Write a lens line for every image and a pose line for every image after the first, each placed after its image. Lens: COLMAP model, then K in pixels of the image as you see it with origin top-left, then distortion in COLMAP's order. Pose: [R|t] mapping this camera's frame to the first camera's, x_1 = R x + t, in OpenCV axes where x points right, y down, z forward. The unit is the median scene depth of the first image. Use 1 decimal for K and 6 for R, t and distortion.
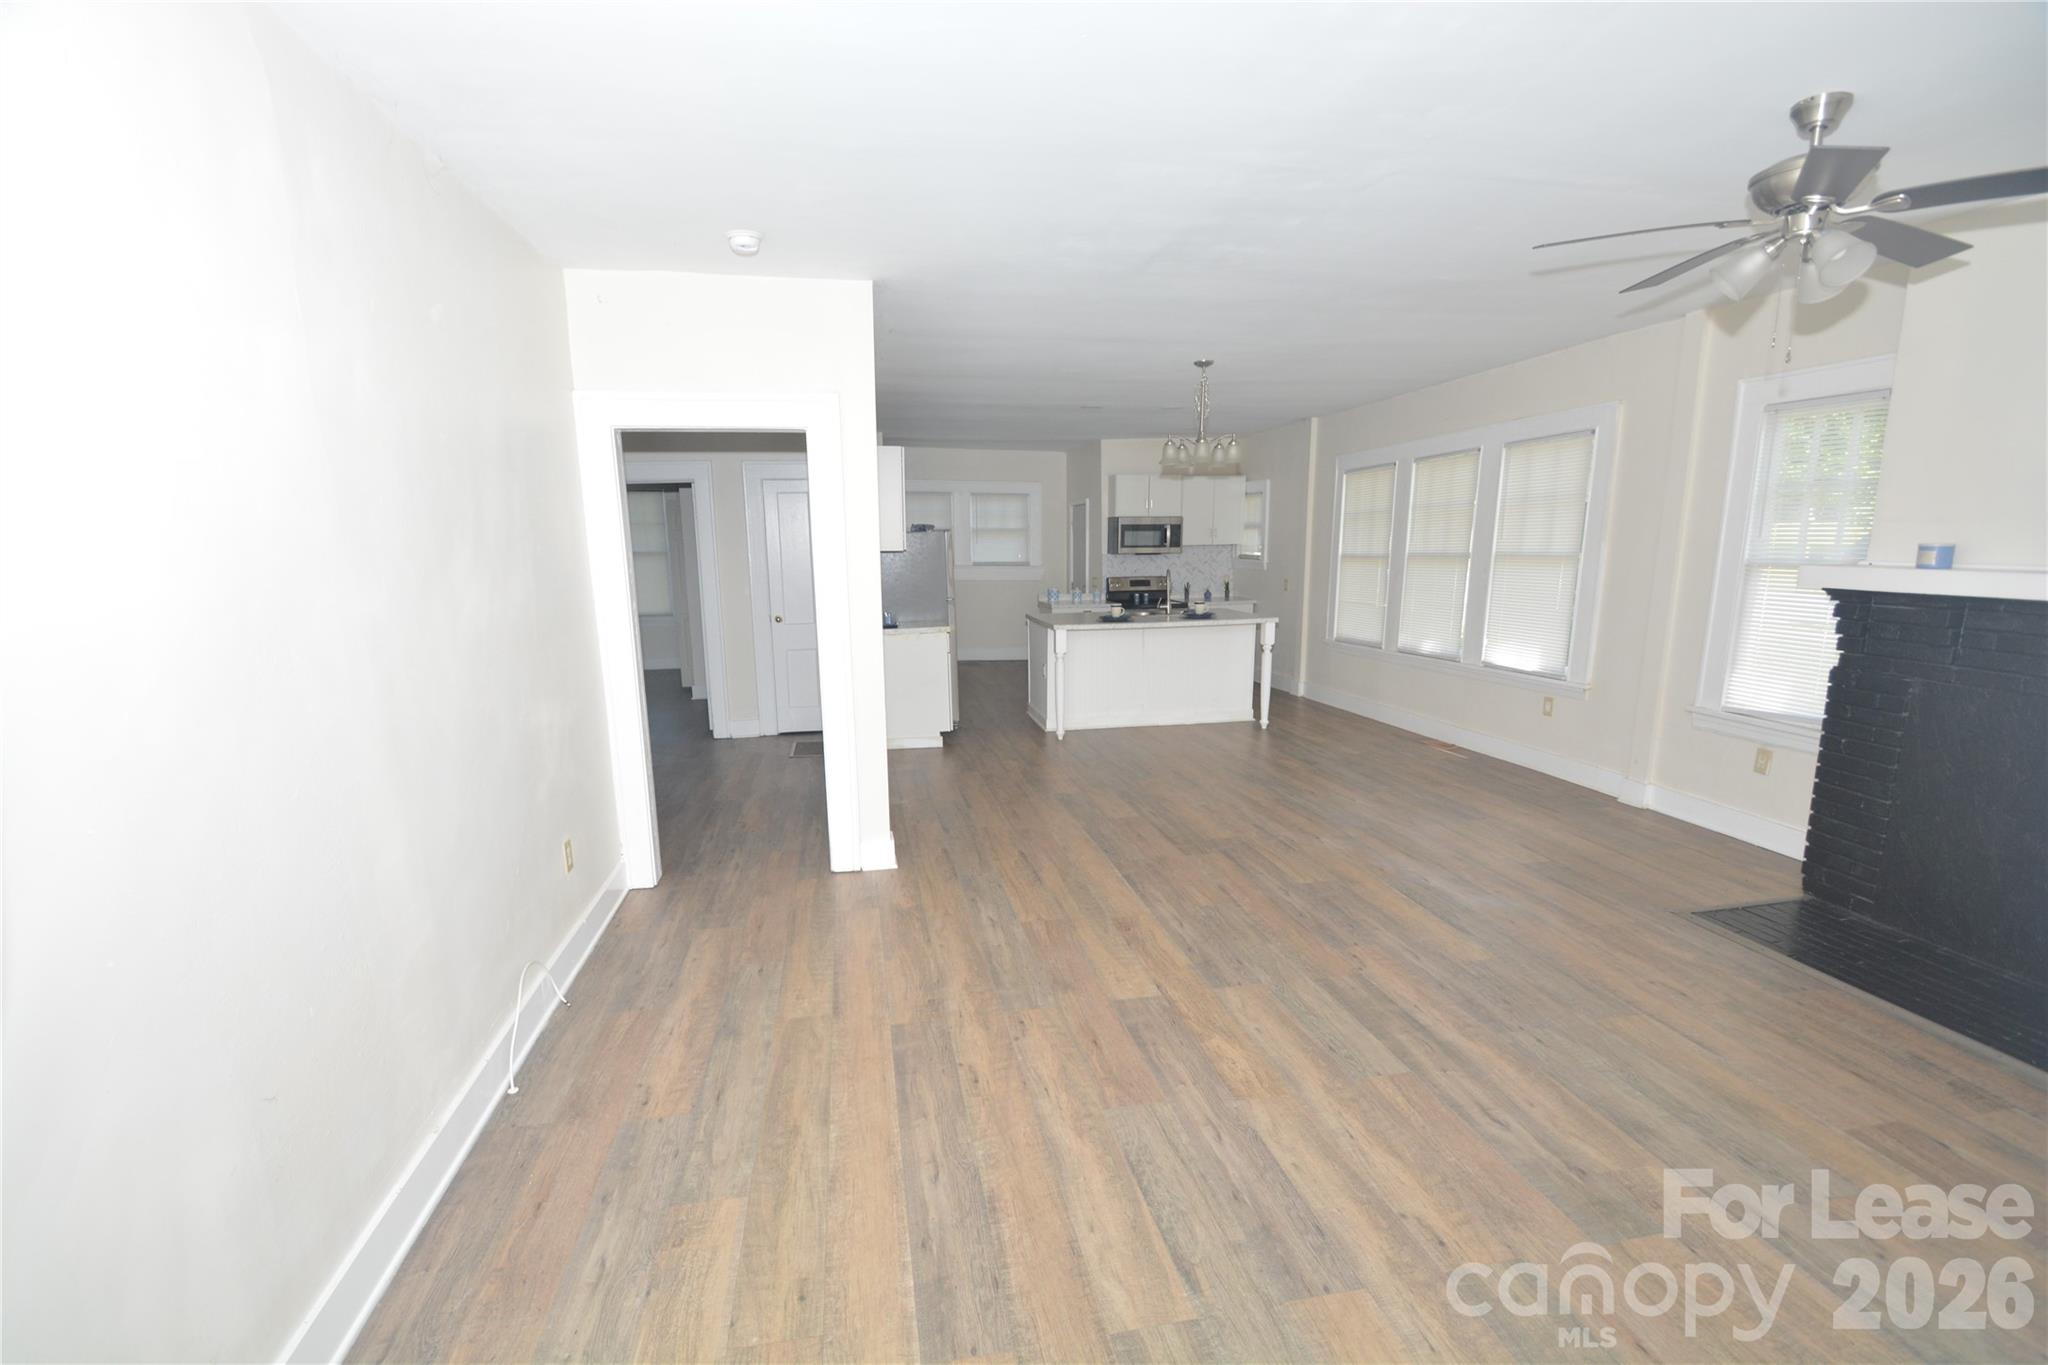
lens RADIAL K [[892.9, 0, 1010.0], [0, 892.9, 708.2], [0, 0, 1]] dist [0.002442, -0.011184]
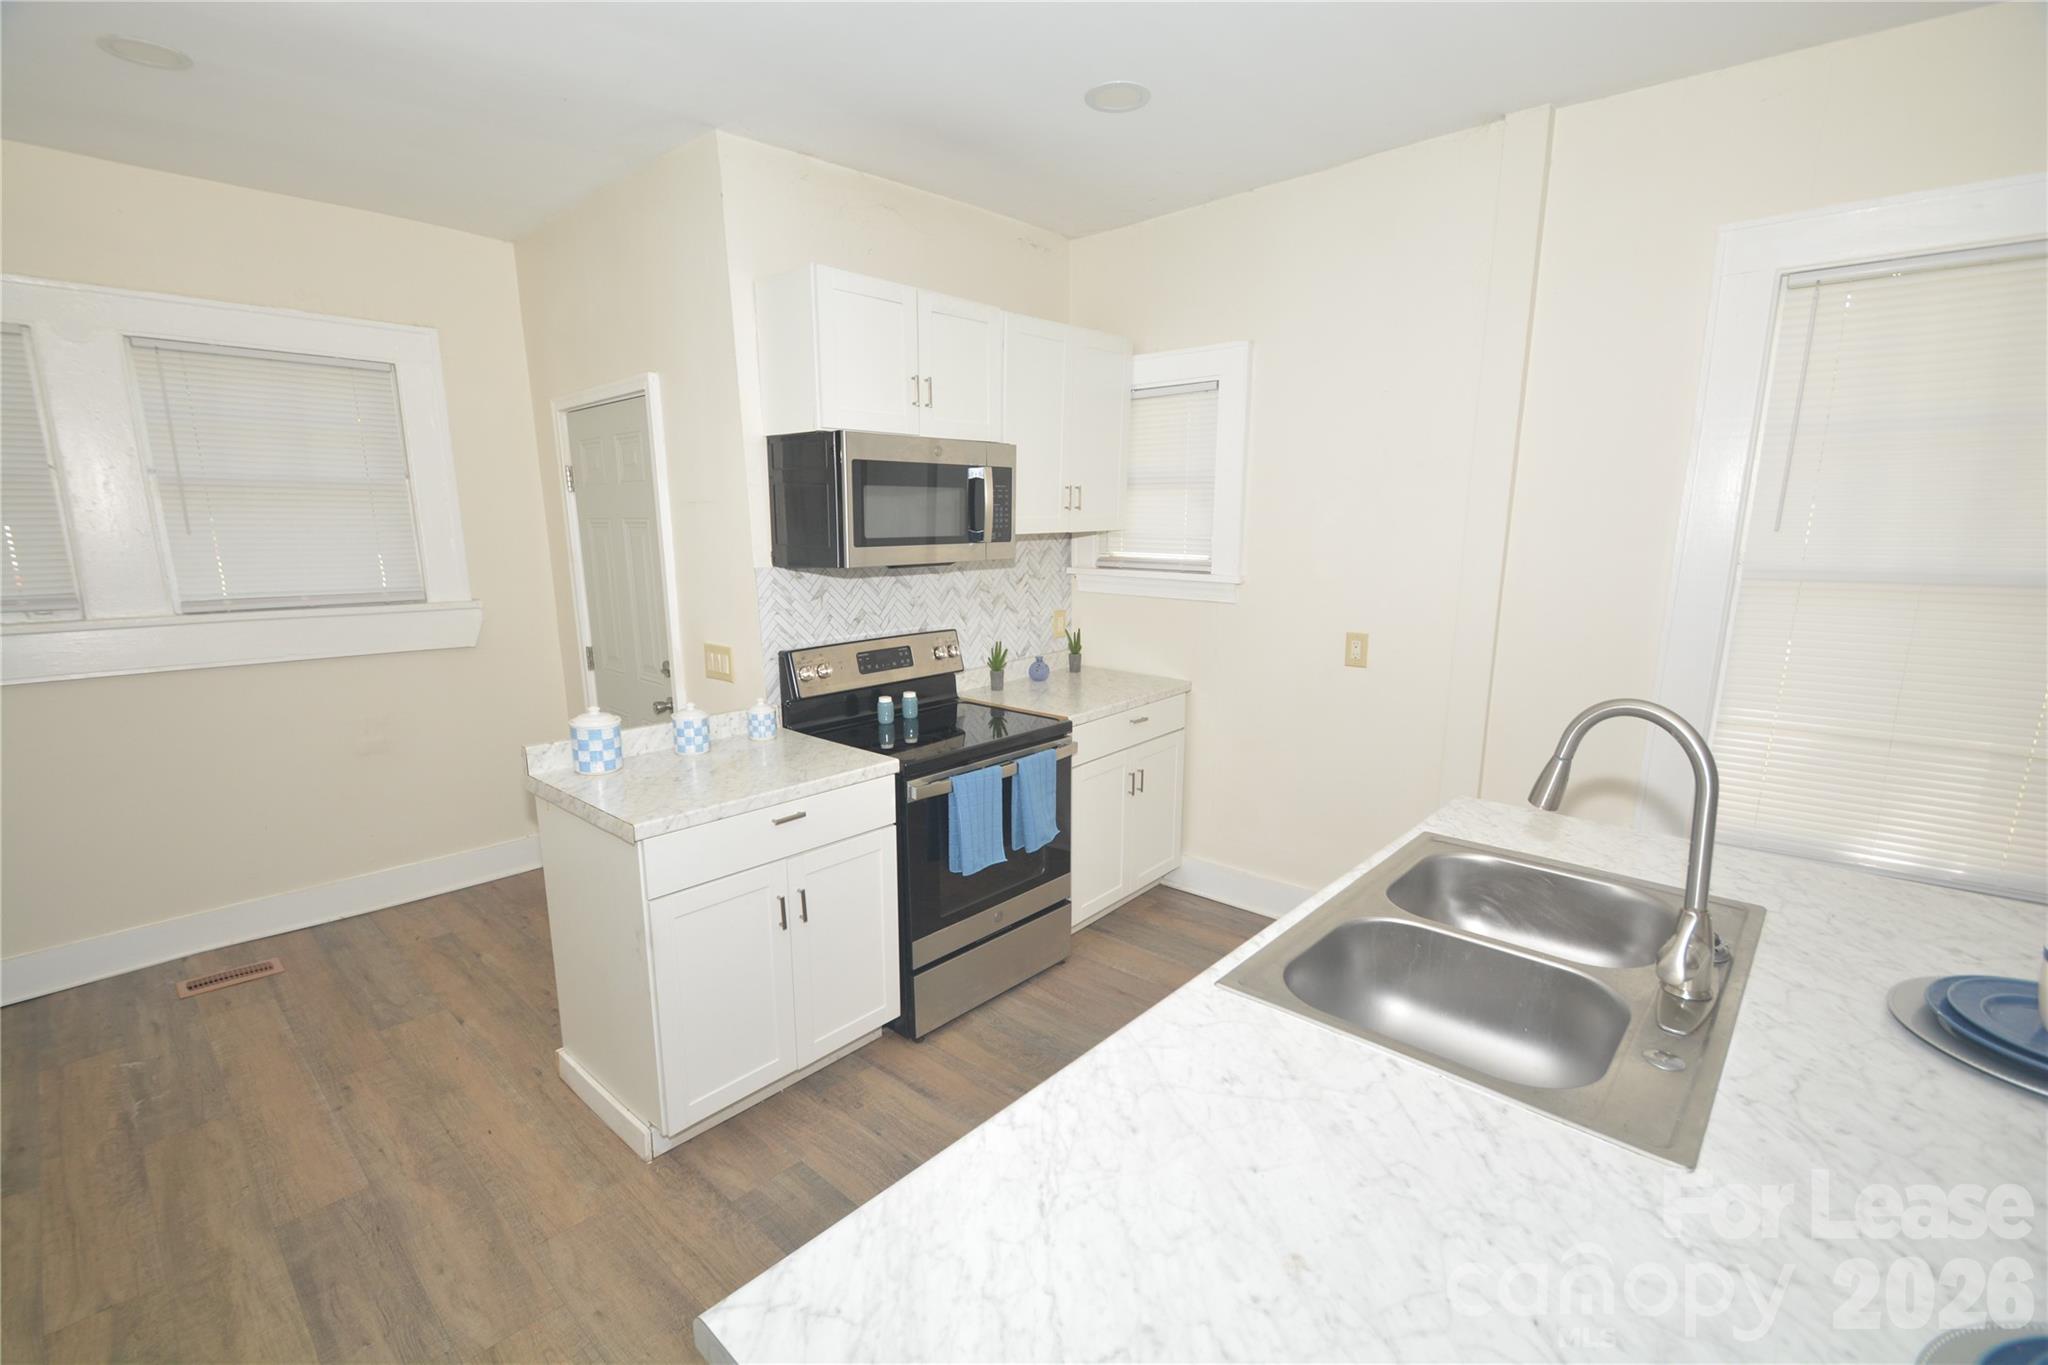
lens RADIAL K [[892.9, 0, 1021.8], [0, 892.9, 707.9], [0, 0, 1]] dist [0.002442, -0.011184]
pose [[0.796987, -0.122200, 0.591506, -0.003430], [0.111137, 0.992268, 0.055249, -0.351456], [-0.593684, 0.021705, 0.804406, 1.884074]]
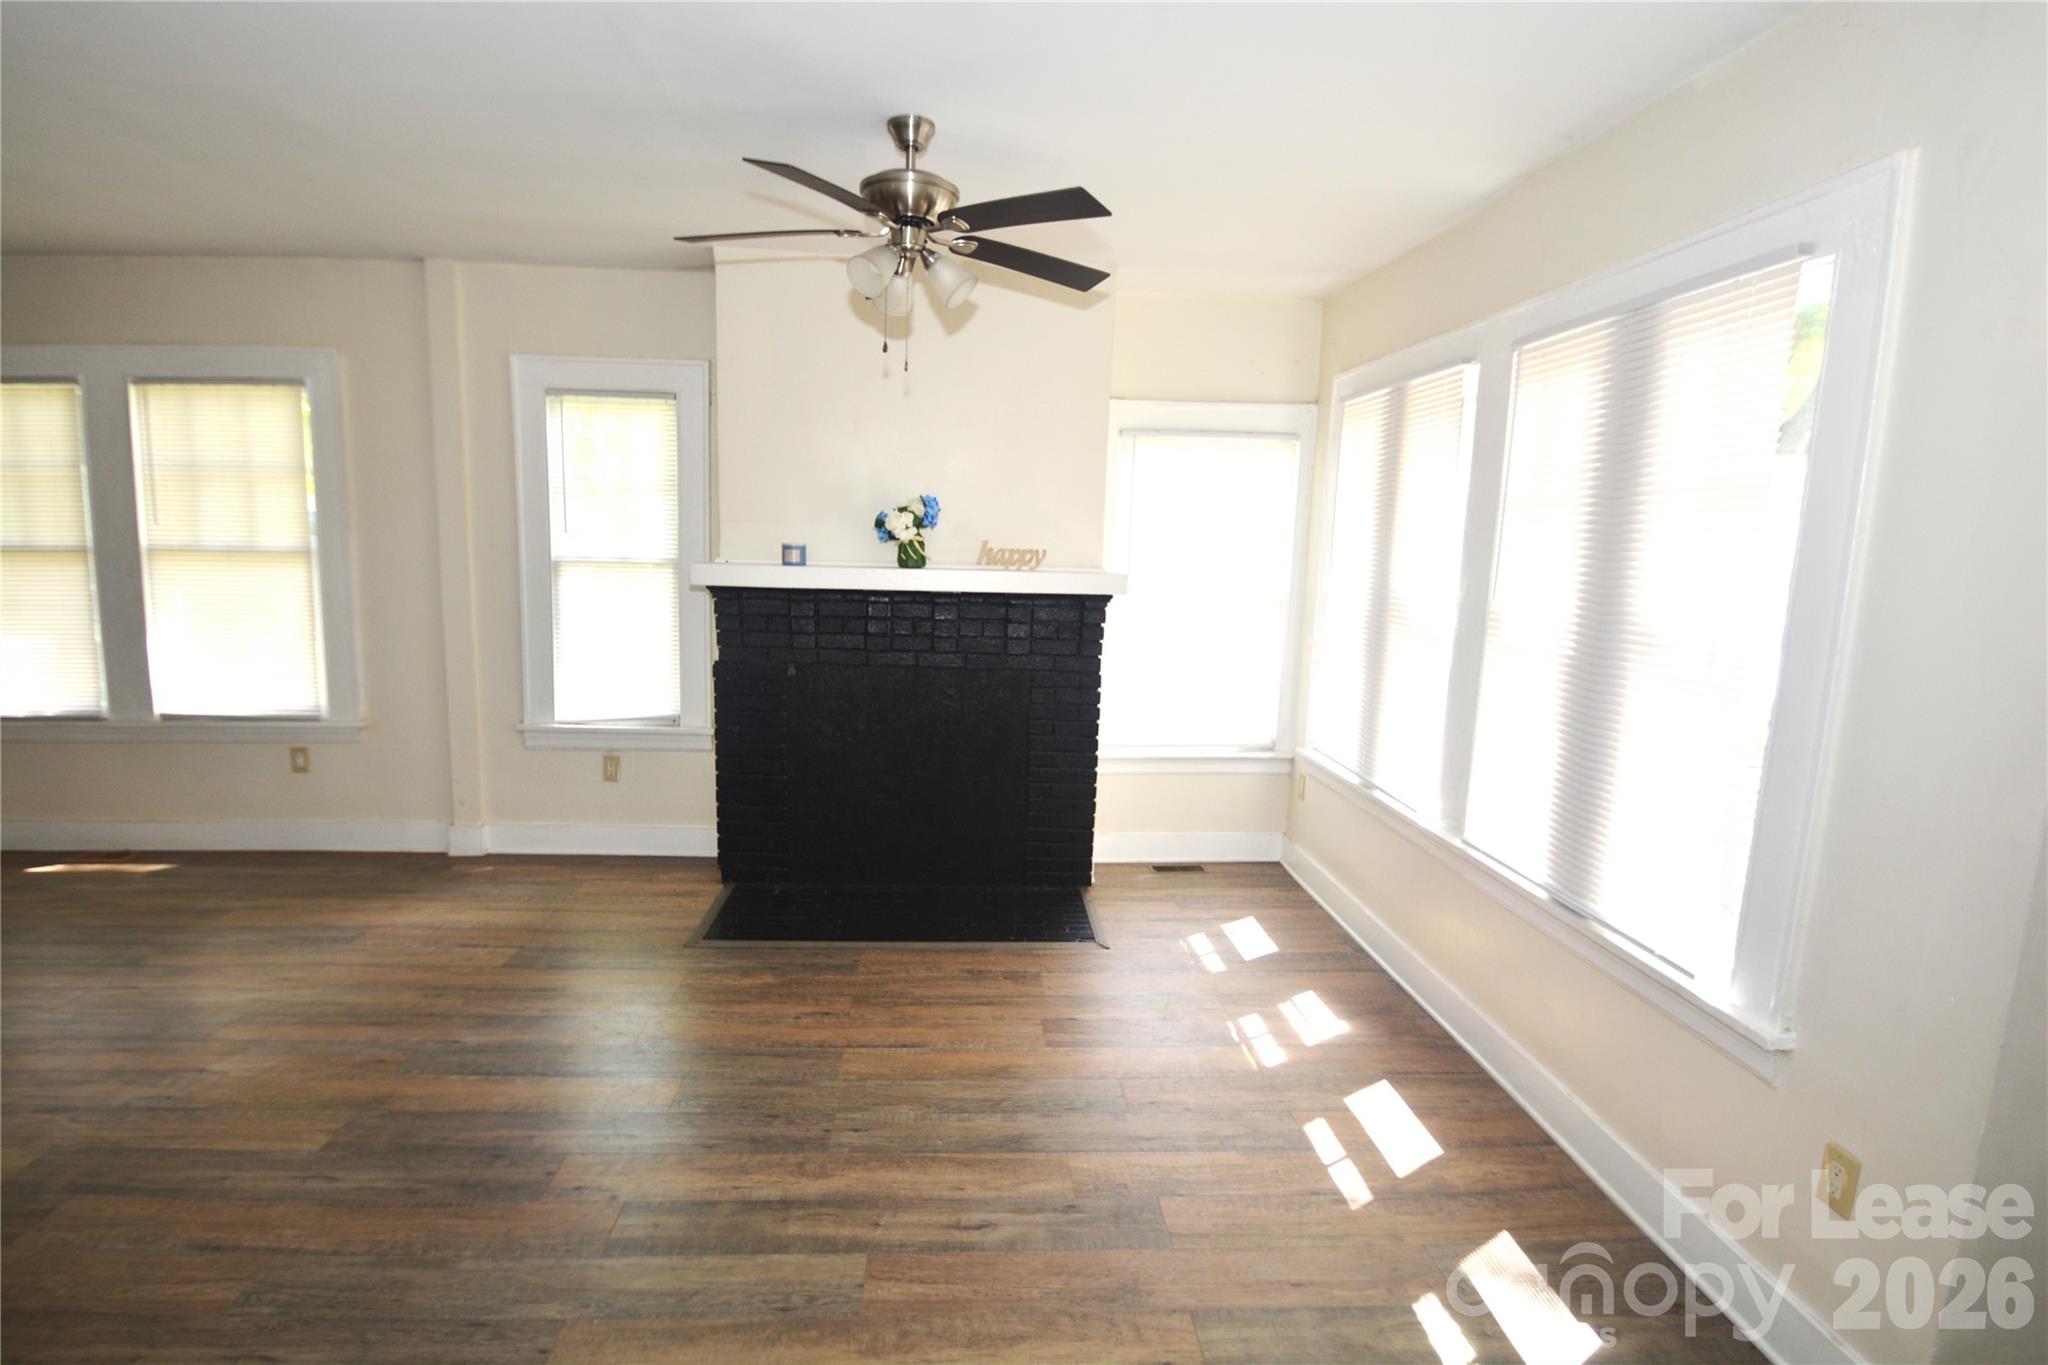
lens RADIAL K [[1048.9, 0, 1018.4], [0, 1048.9, 705.9], [0, 0, 1]] dist [-0.013025, -0.010073]
pose [[0.111350, -0.138689, 0.984056, -0.220373], [0.155007, 0.980518, 0.120651, -0.083229], [-0.981618, 0.139101, 0.130679, 0.475893]]
